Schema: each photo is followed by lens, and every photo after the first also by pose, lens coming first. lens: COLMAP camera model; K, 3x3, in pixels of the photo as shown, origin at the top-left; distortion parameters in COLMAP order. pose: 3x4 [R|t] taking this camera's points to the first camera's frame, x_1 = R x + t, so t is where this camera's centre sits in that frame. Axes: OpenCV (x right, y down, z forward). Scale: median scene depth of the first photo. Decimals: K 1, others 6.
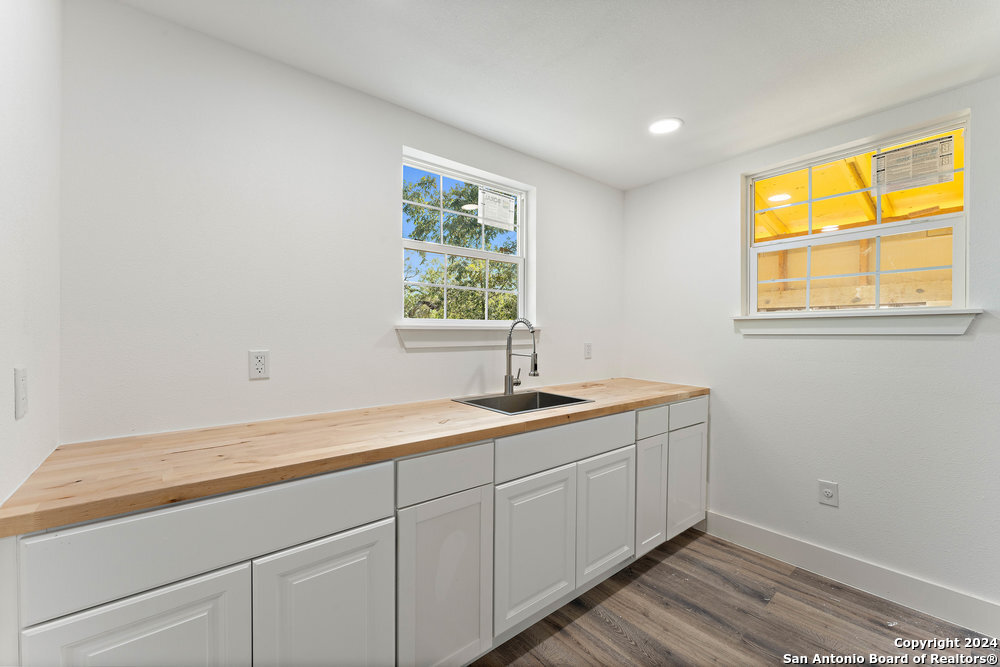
lens RADIAL K [[404.1, 0, 501.5], [0, 404.1, 338.7], [0, 0, 1]] dist [-0.002398, 0.001396]
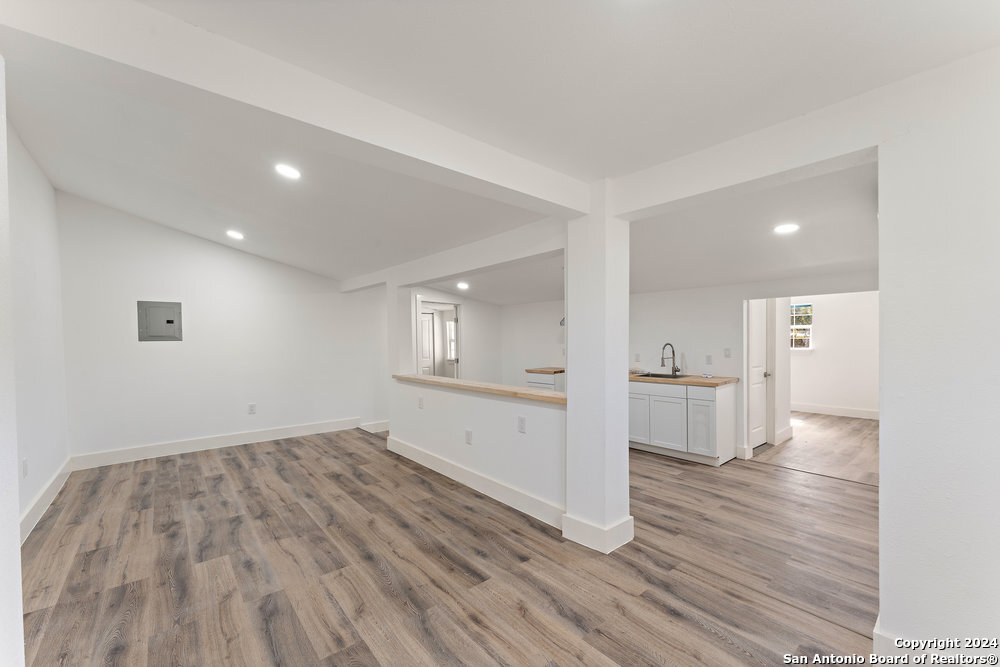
lens RADIAL K [[404.1, 0, 490.6], [0, 404.1, 346.4], [0, 0, 1]] dist [-0.002398, 0.001396]
pose [[-0.008451, 0.022799, -0.999704, 2.534476], [0.010985, 0.999682, 0.022706, -0.099936], [0.999904, -0.010790, -0.008698, -0.066753]]
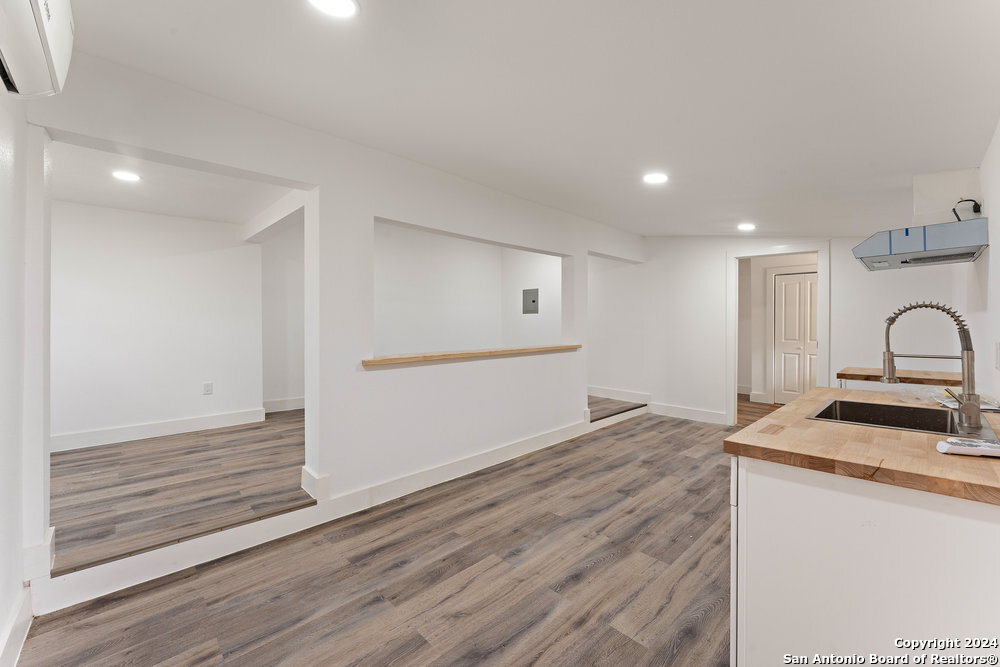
lens RADIAL K [[404.1, 0, 502.0], [0, 404.1, 326.2], [0, 0, 1]] dist [-0.002398, 0.001396]
pose [[-0.998094, 0.004475, -0.061543, 0.796590], [0.003894, 0.999947, 0.009553, -0.021943], [0.061583, 0.009295, -0.998059, 1.637193]]
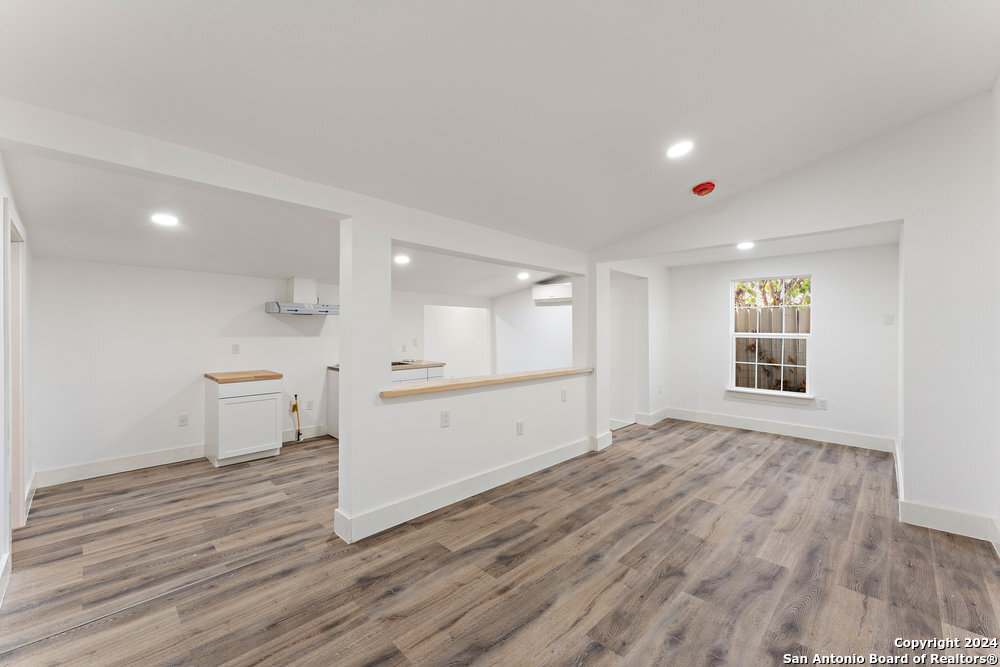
lens RADIAL K [[404.1, 0, 498.0], [0, 404.1, 331.6], [0, 0, 1]] dist [-0.002398, 0.001396]
pose [[0.995679, 0.007588, 0.092553, 0.548595], [-0.007863, 0.999966, 0.002608, -0.091979], [-0.092530, -0.003325, 0.995704, -1.904153]]
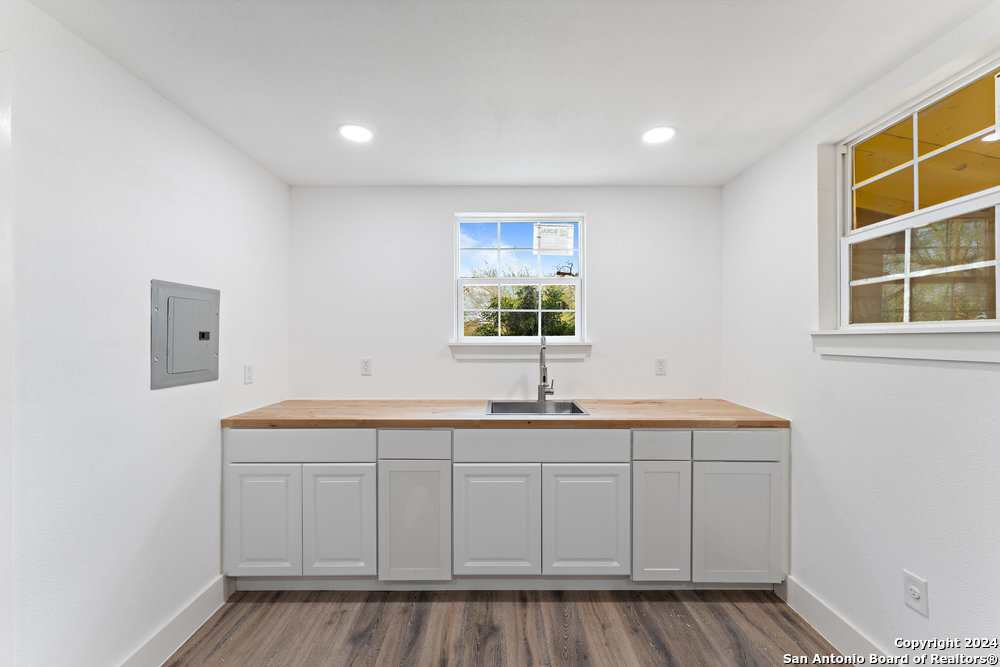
lens RADIAL K [[404.1, 0, 498.4], [0, 404.1, 343.3], [0, 0, 1]] dist [-0.002398, 0.001396]
pose [[0.771532, 0.006097, -0.636161, 0.694212], [-0.009294, 0.999955, -0.001688, -0.027353], [0.636123, 0.007215, 0.771554, 0.030249]]
